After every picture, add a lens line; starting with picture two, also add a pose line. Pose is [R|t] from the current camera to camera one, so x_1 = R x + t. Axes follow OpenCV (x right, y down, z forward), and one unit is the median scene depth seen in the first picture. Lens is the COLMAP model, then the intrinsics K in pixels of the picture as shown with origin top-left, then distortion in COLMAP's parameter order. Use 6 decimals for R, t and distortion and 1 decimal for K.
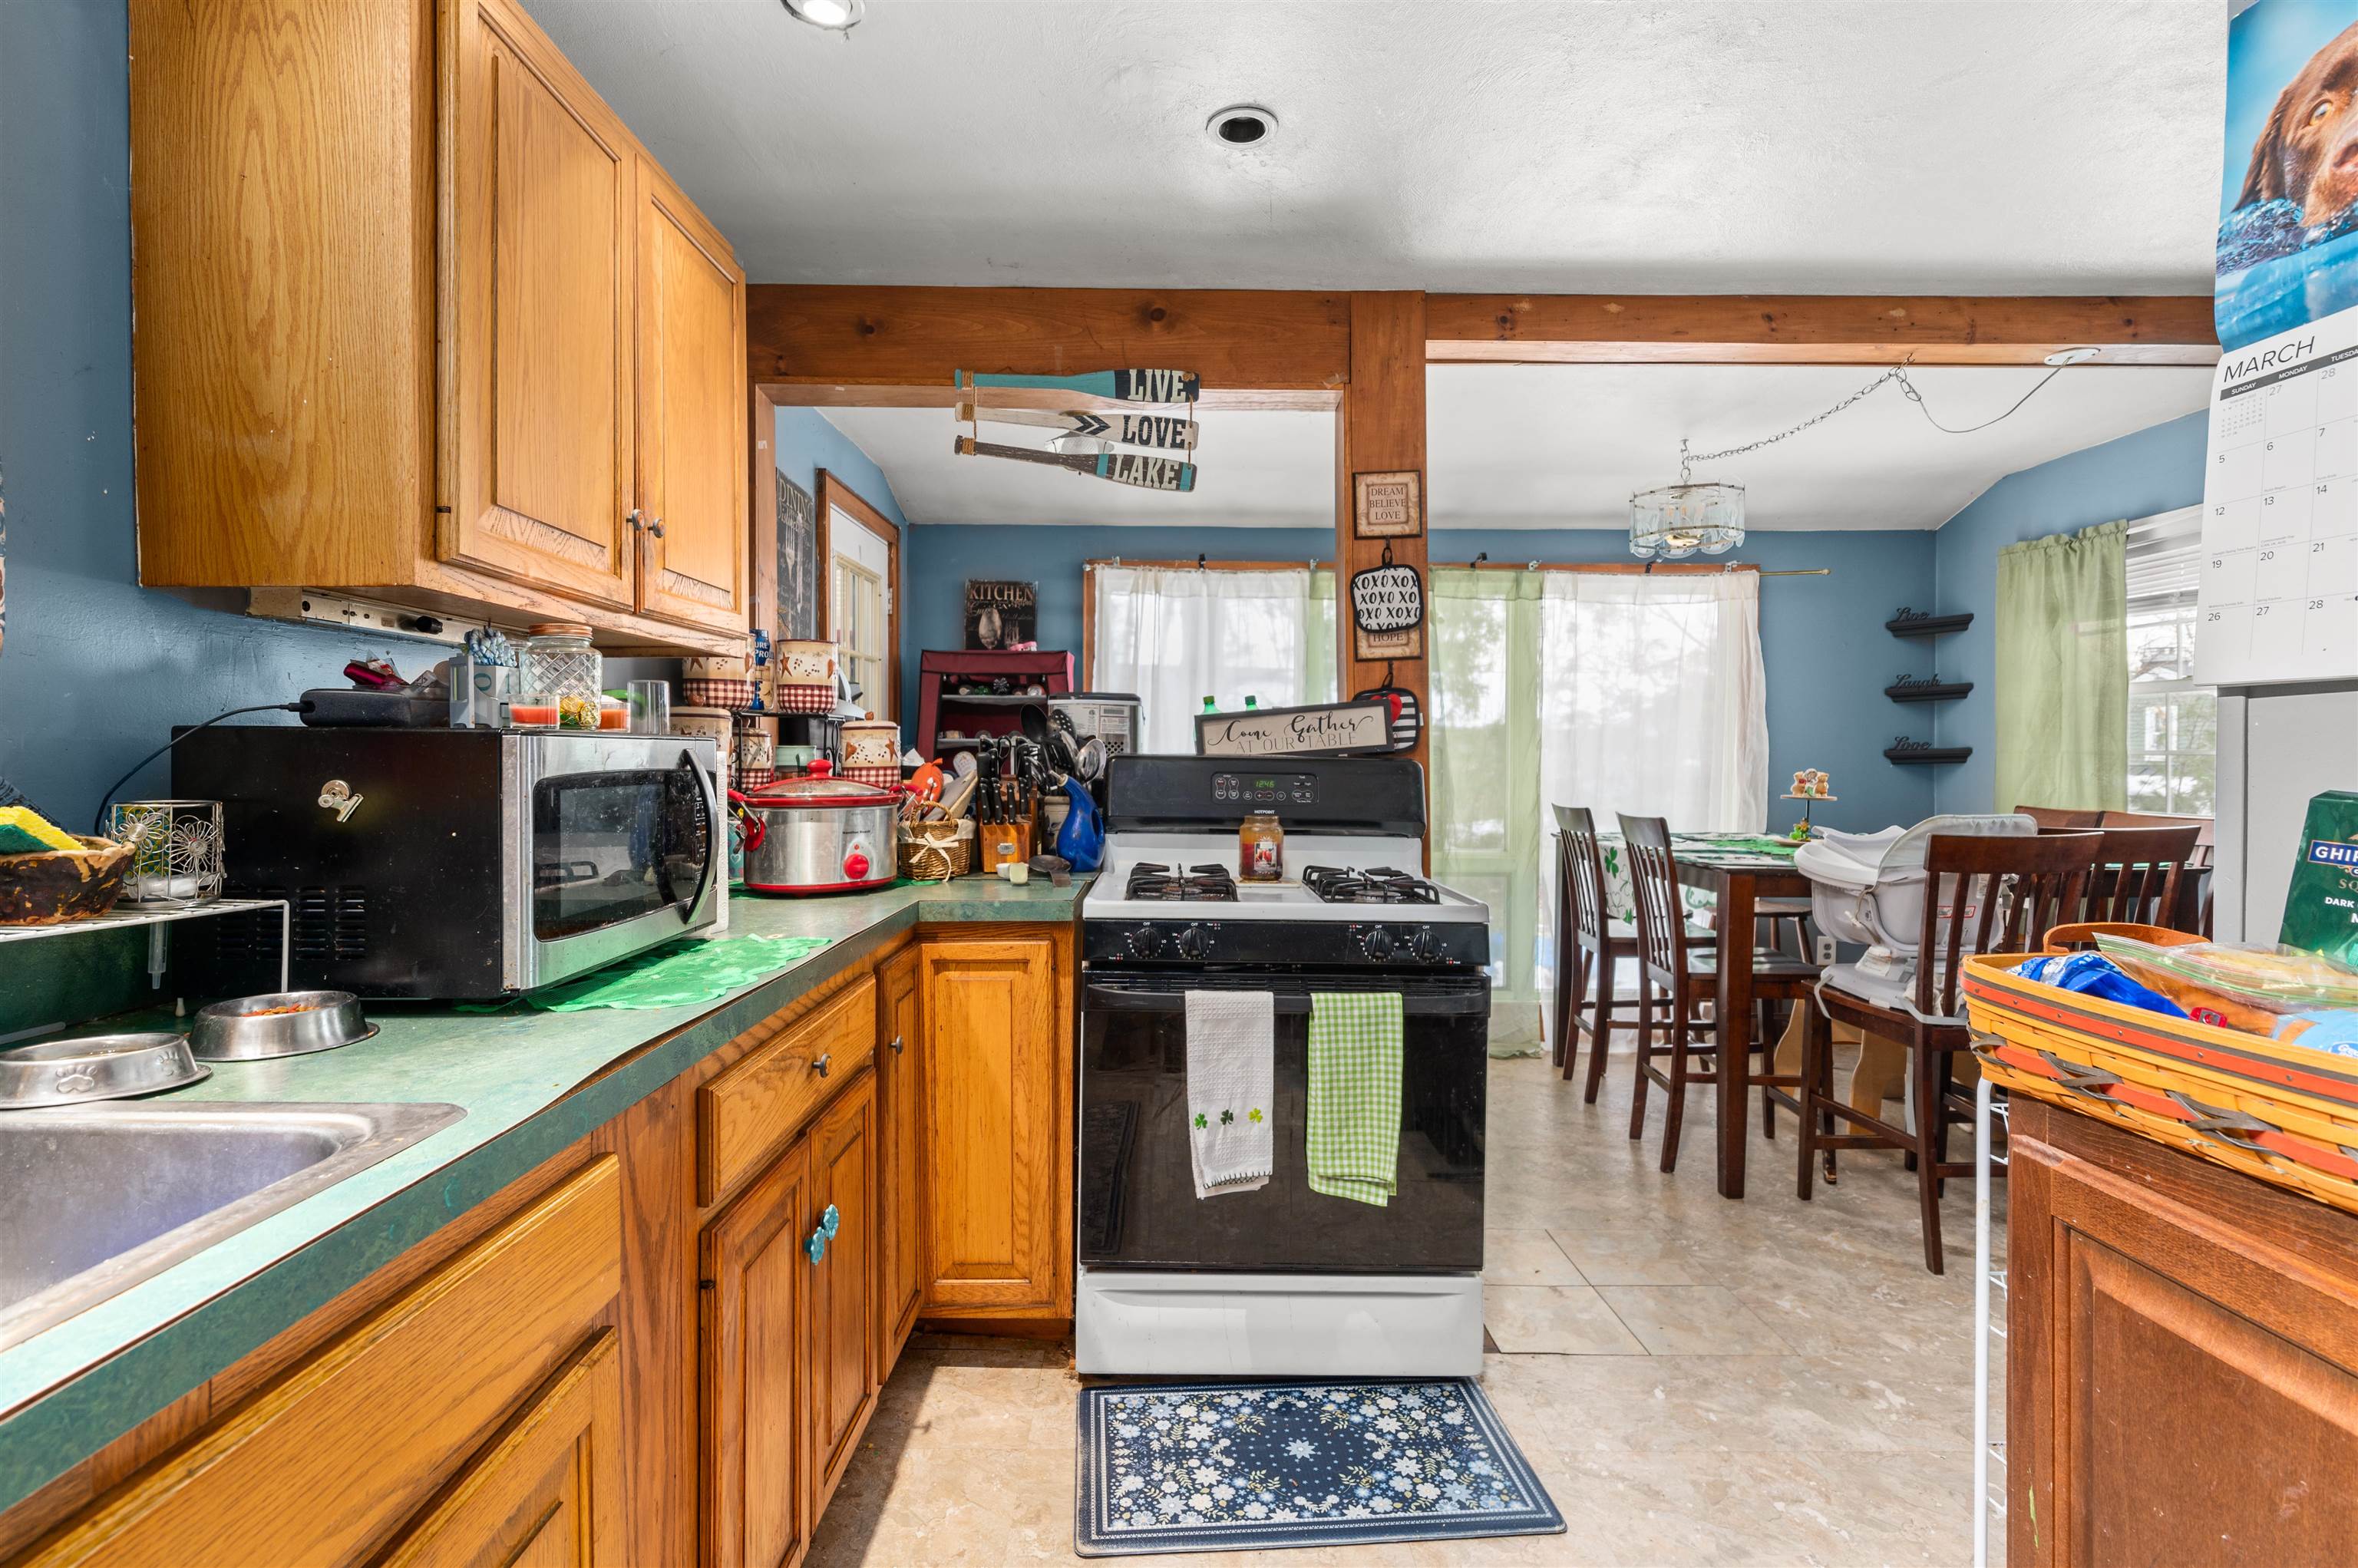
lens RADIAL K [[1075.0, 0, 1179.2], [0, 1075.0, 778.3], [0, 0, 1]] dist [-0.001722, 0.000432]
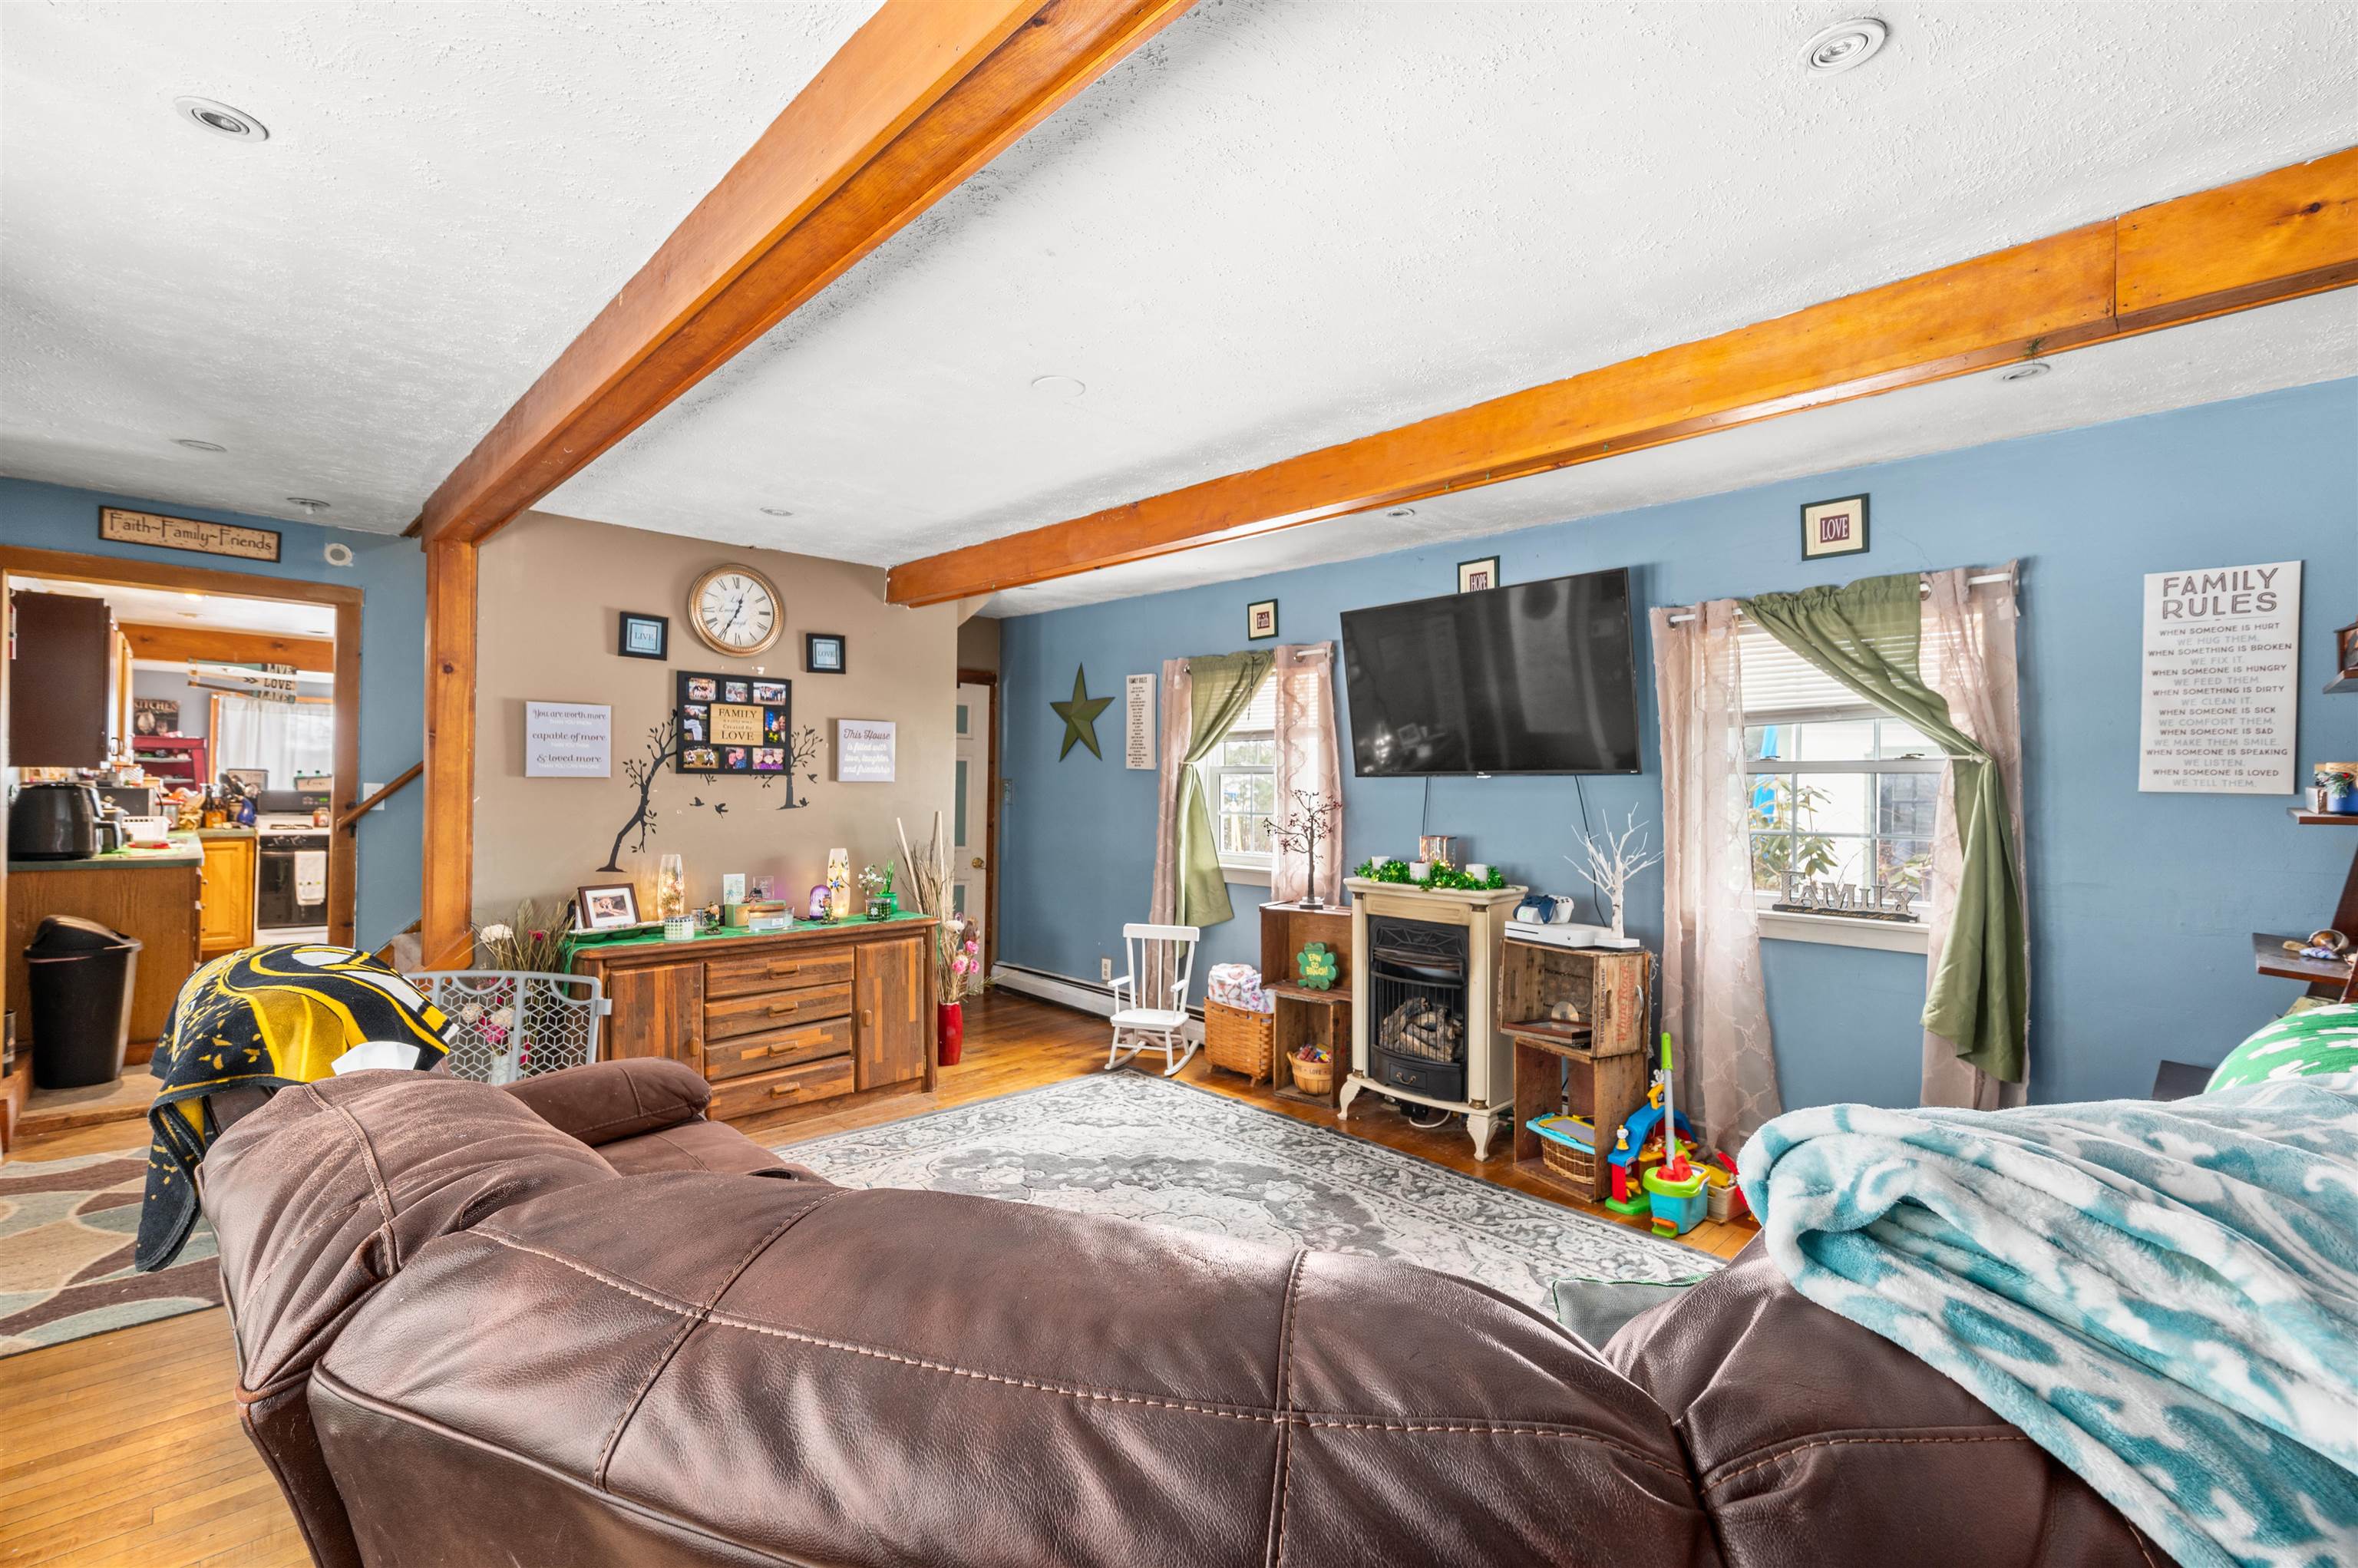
lens RADIAL K [[1034.1, 0, 1178.6], [0, 1034.1, 776.9], [0, 0, 1]] dist [0.003302, 0.000579]
pose [[0.713489, 0.019718, 0.700389, -0.201624], [-0.005969, 0.999739, -0.022065, -0.007483], [-0.700641, 0.011562, 0.713420, -2.273223]]
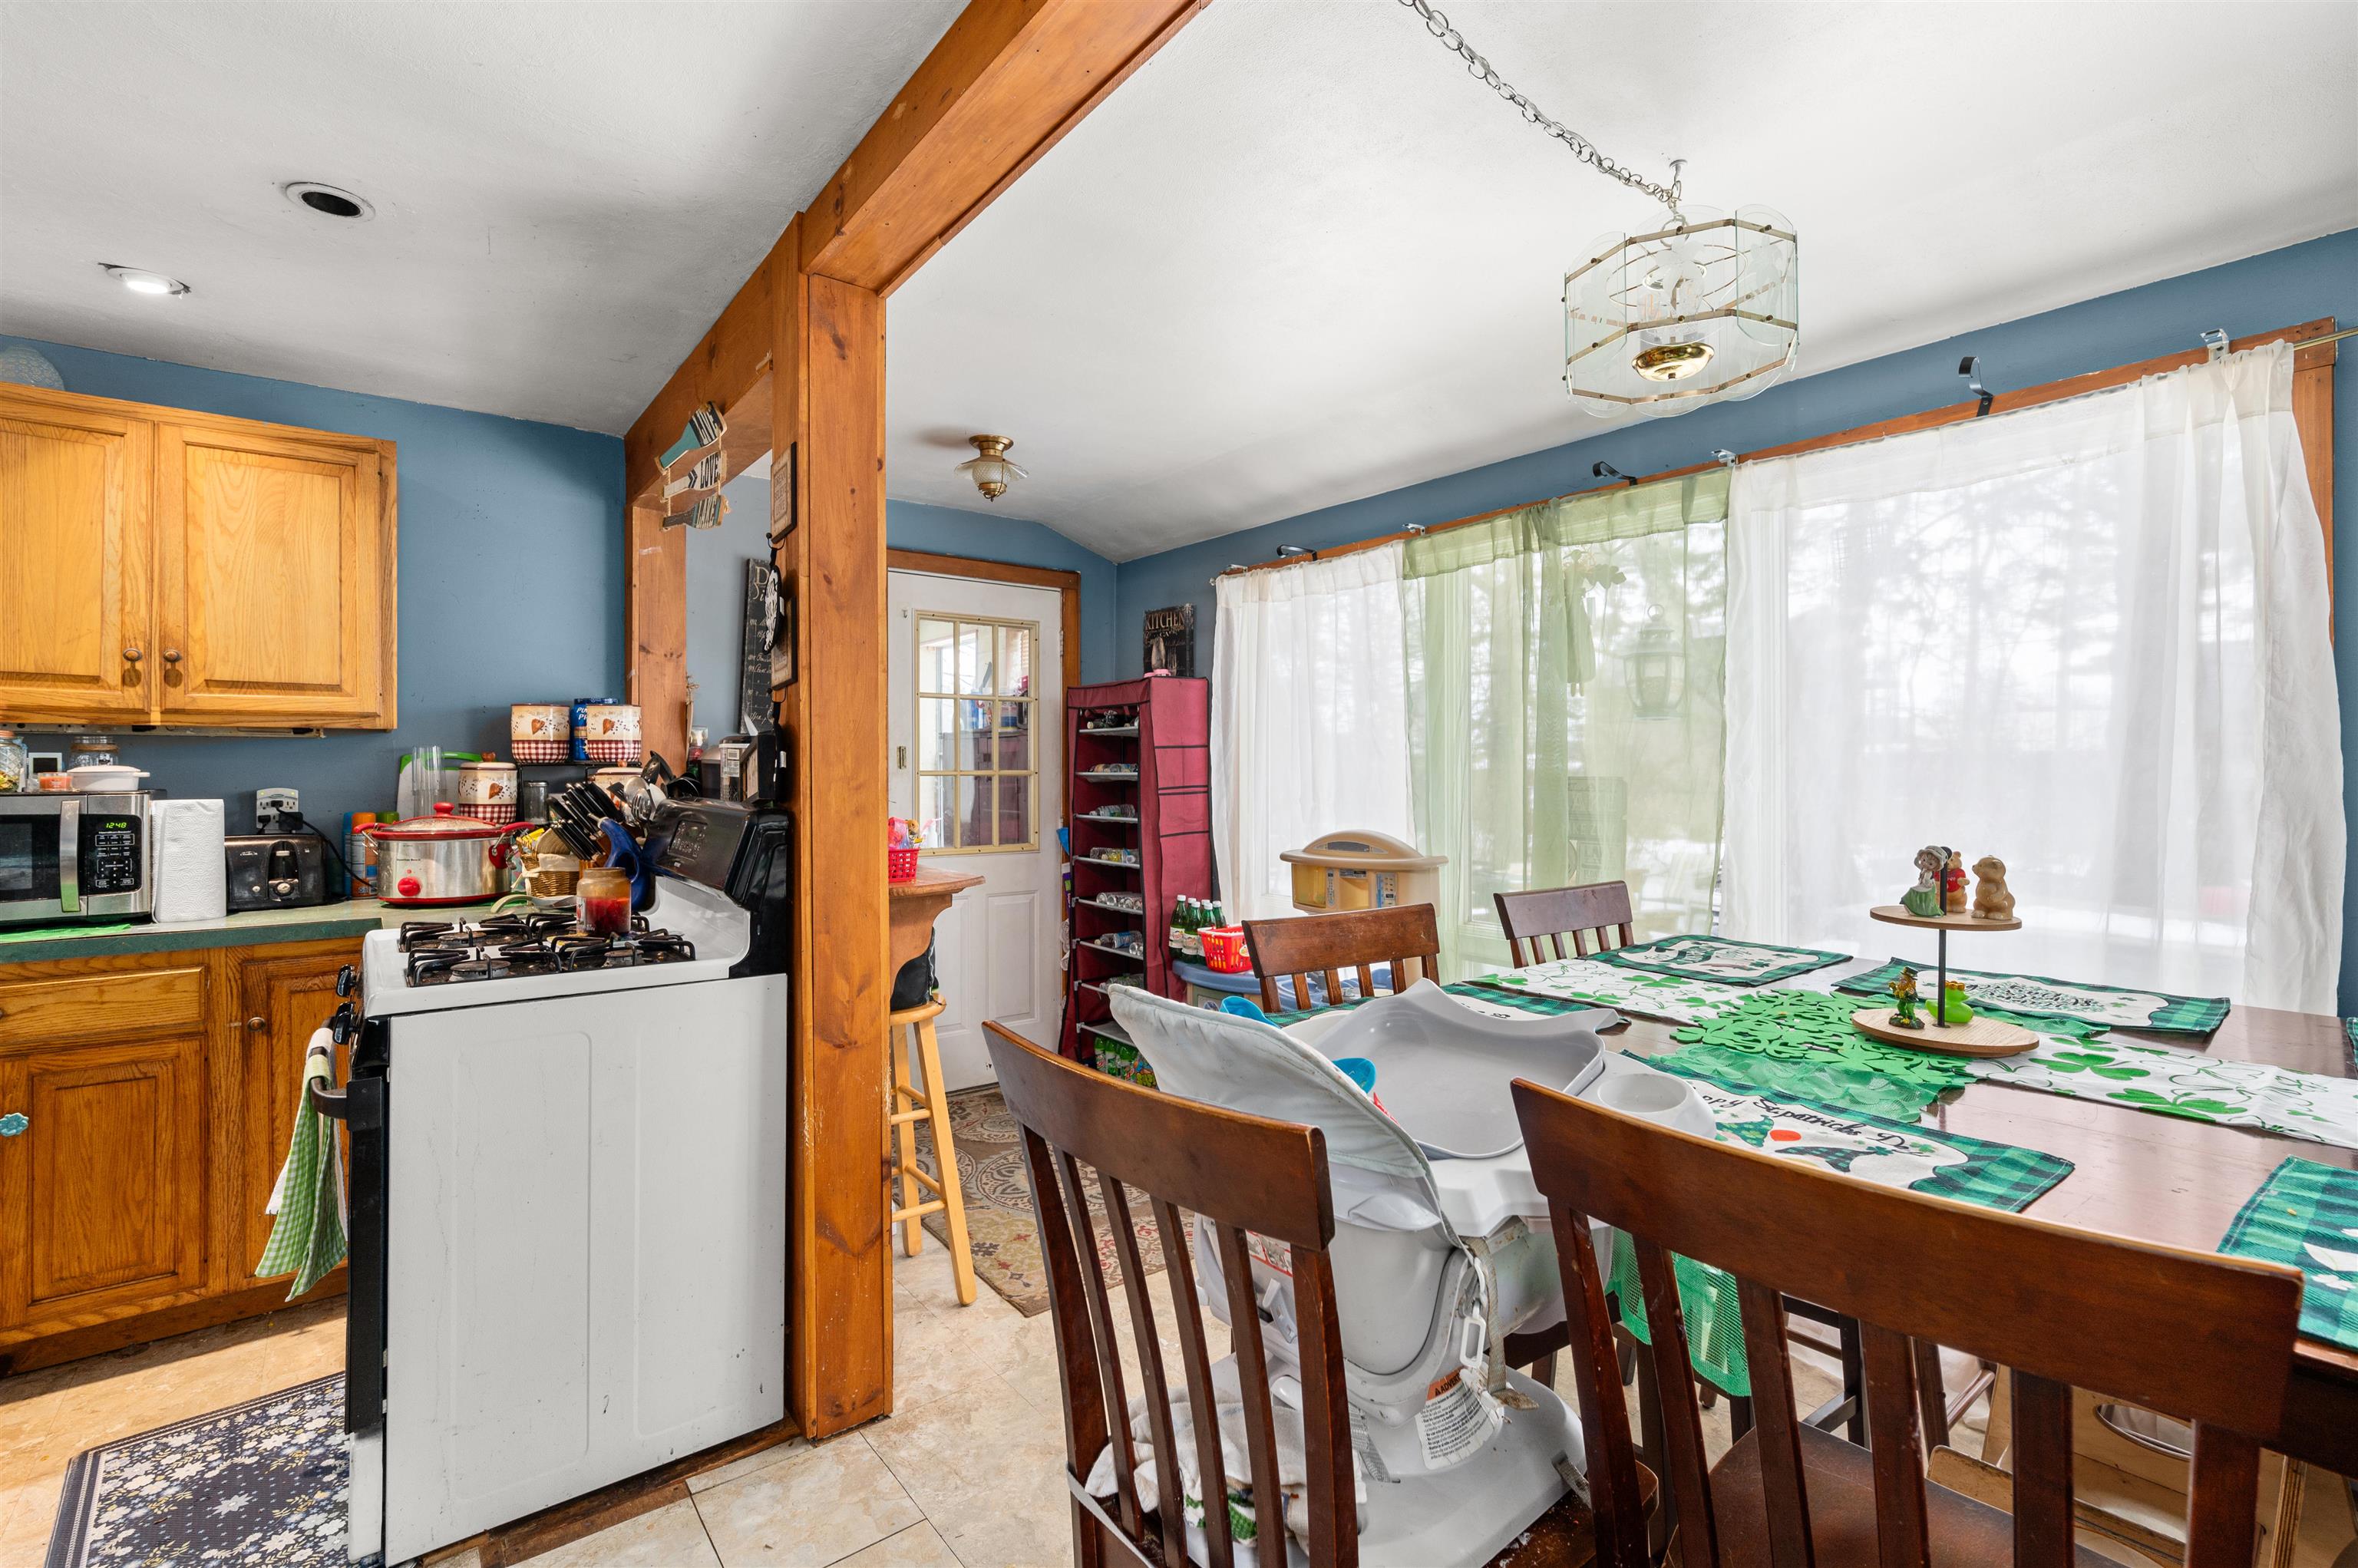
lens RADIAL K [[1034.1, 0, 1180.1], [0, 1034.1, 778.4], [0, 0, 1]] dist [0.003302, 0.000579]
pose [[0.617130, 0.001949, -0.786859, 0.740231], [-0.013328, 0.999879, -0.007976, -0.029615], [0.786748, 0.015410, 0.617082, 0.566122]]
